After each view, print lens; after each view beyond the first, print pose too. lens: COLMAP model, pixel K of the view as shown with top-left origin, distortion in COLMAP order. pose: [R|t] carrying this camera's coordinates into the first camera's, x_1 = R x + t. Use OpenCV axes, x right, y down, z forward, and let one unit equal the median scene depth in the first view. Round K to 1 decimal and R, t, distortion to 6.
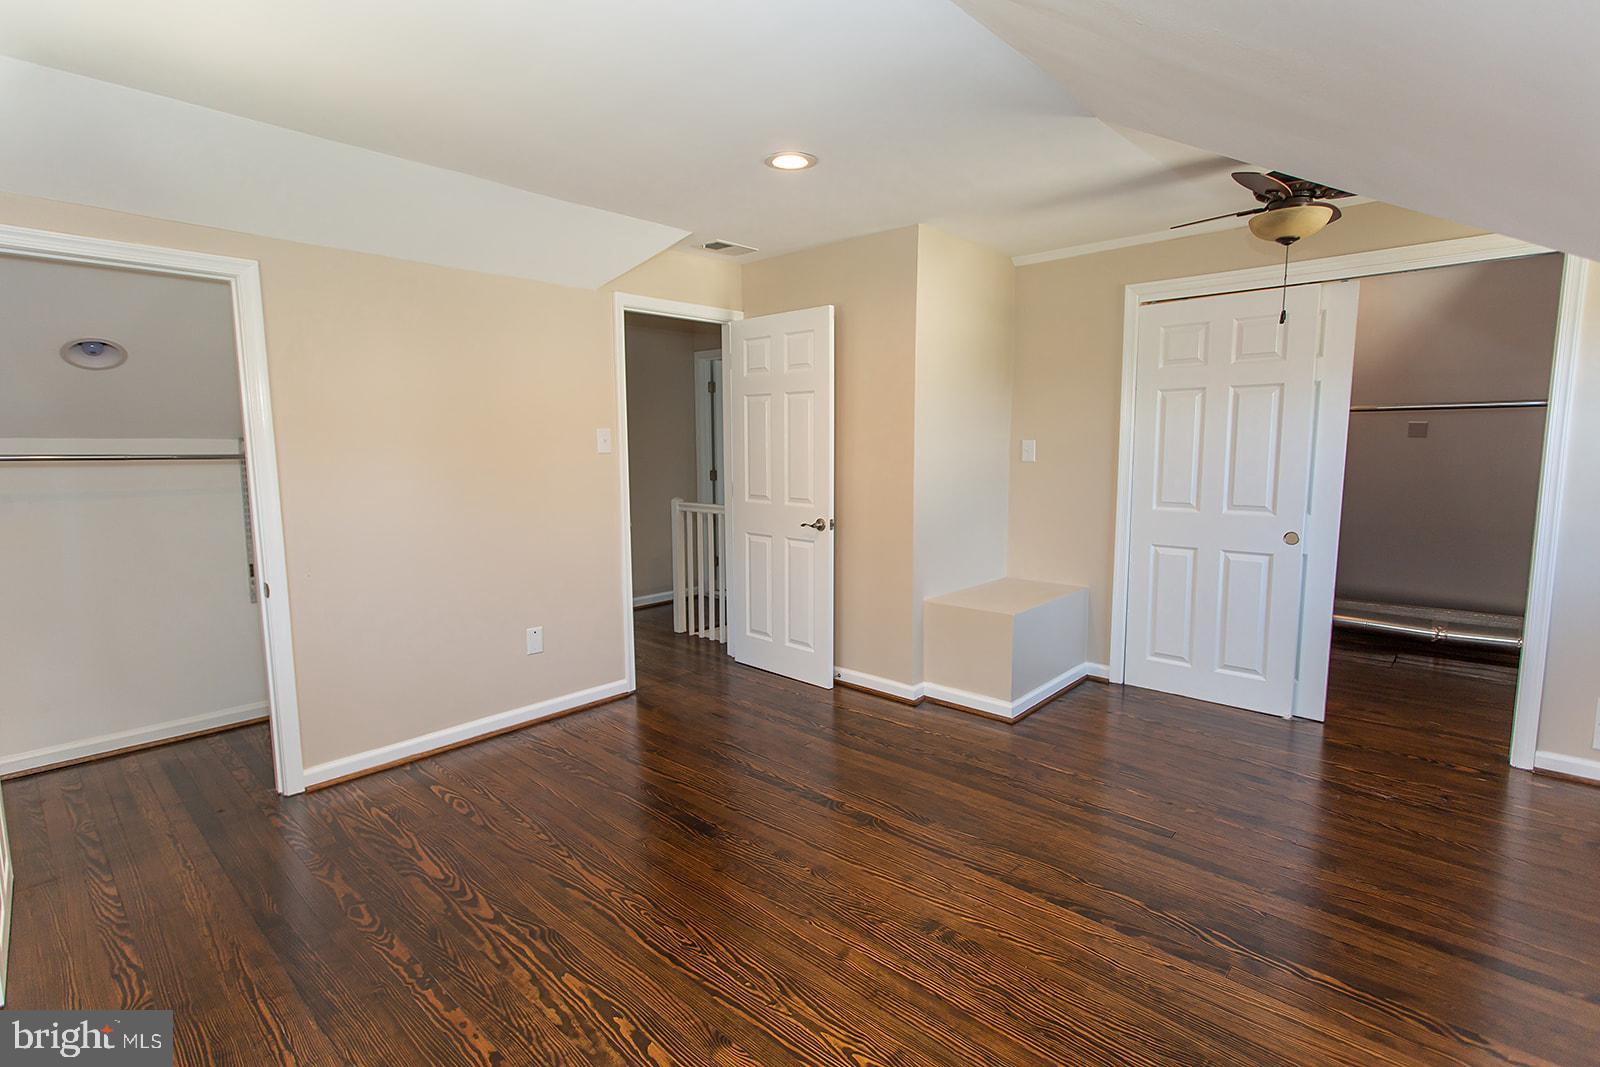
lens RADIAL K [[759.7, 0, 793.9], [0, 759.7, 528.0], [0, 0, 1]] dist [0.000752, 0.001769]
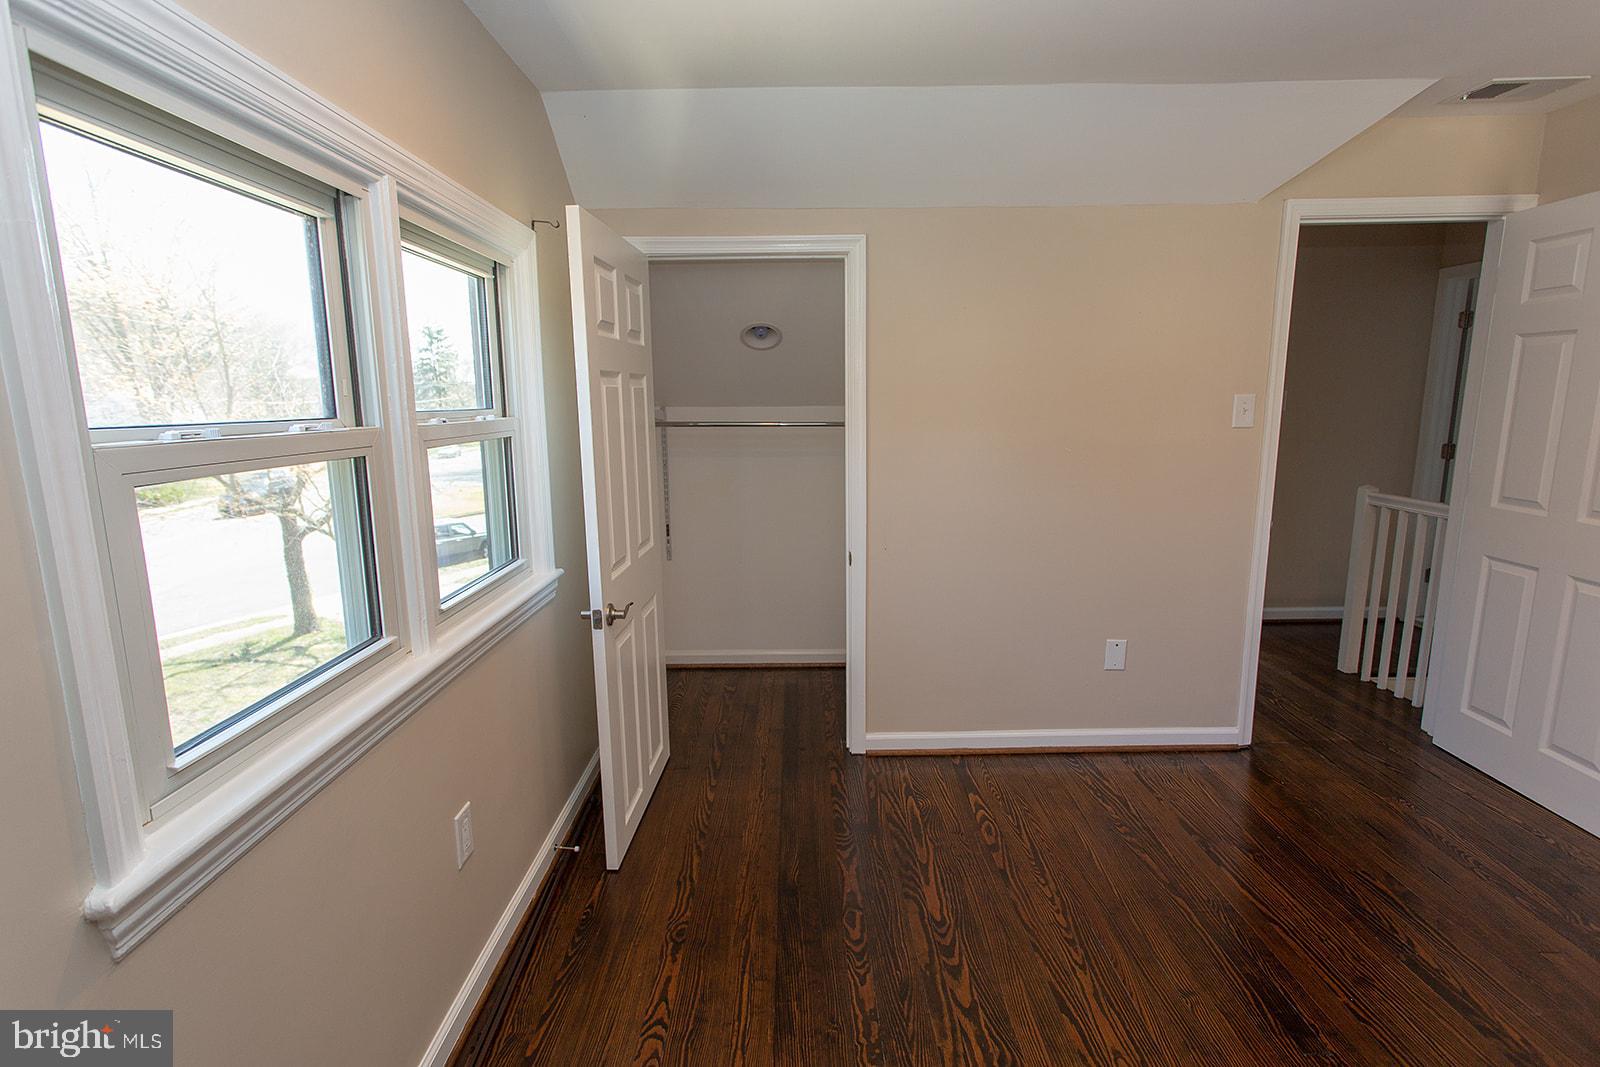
lens RADIAL K [[777.9, 0, 791.8], [0, 777.9, 529.3], [0, 0, 1]] dist [0.005618, 0.000029]
pose [[0.680532, 0.122098, -0.722474, 0.017742], [-0.074755, 0.992443, 0.097307, -0.053009], [0.728895, -0.012212, 0.684517, 0.203536]]
